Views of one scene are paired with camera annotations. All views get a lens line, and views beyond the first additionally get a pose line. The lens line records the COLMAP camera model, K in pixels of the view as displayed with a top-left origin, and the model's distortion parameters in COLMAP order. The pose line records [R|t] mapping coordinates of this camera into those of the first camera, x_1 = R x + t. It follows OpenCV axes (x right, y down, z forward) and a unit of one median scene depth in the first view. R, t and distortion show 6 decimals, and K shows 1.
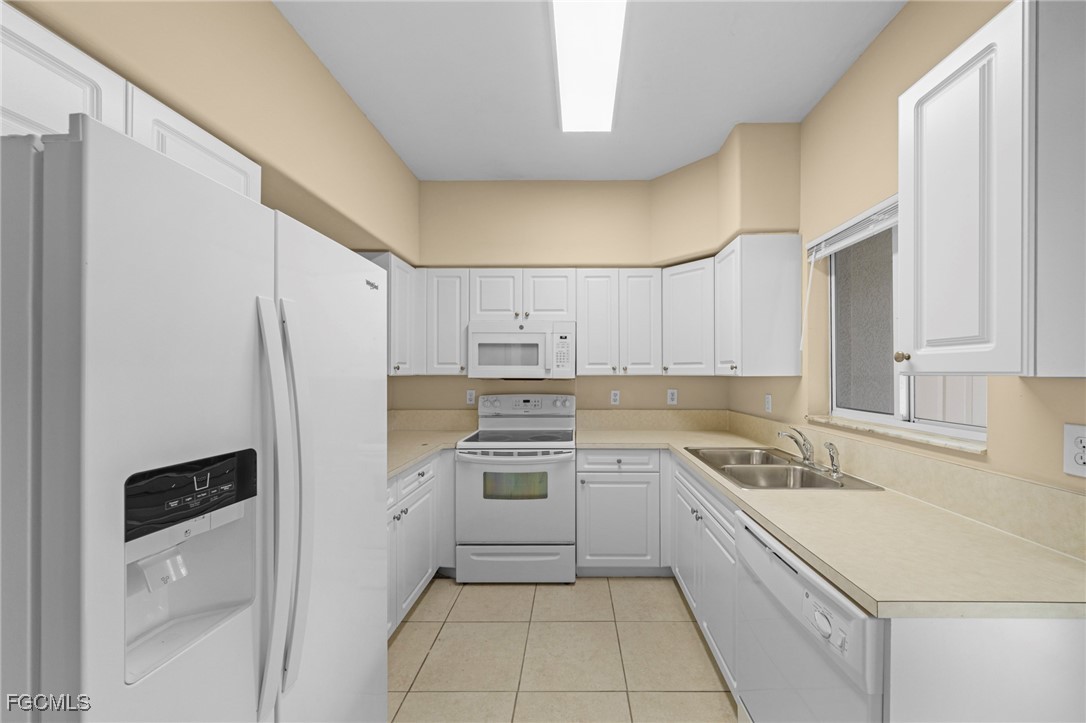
lens RADIAL K [[383.8, 0, 575.2], [0, 383.8, 374.1], [0, 0, 1]] dist [0.012850, -0.001730]
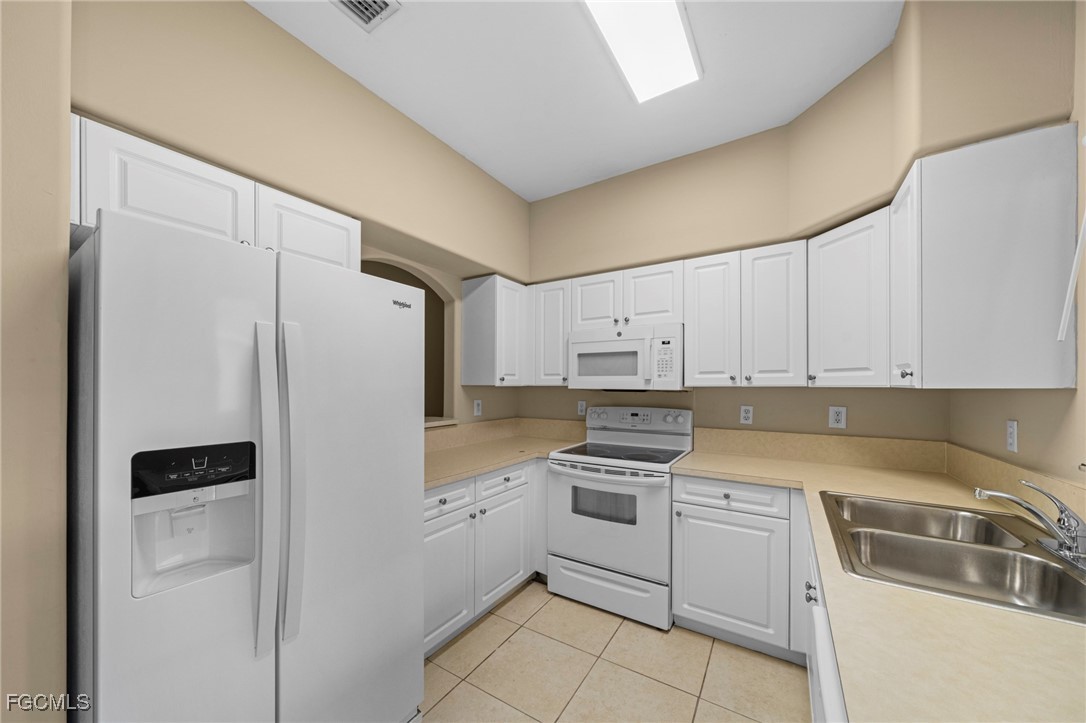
lens RADIAL K [[383.8, 0, 546.0], [0, 383.8, 386.7], [0, 0, 1]] dist [0.012850, -0.001730]
pose [[0.851507, 0.003083, -0.524334, 0.213545], [-0.001946, 0.999994, 0.002721, 0.002071], [0.524339, -0.001297, 0.851508, 0.136717]]
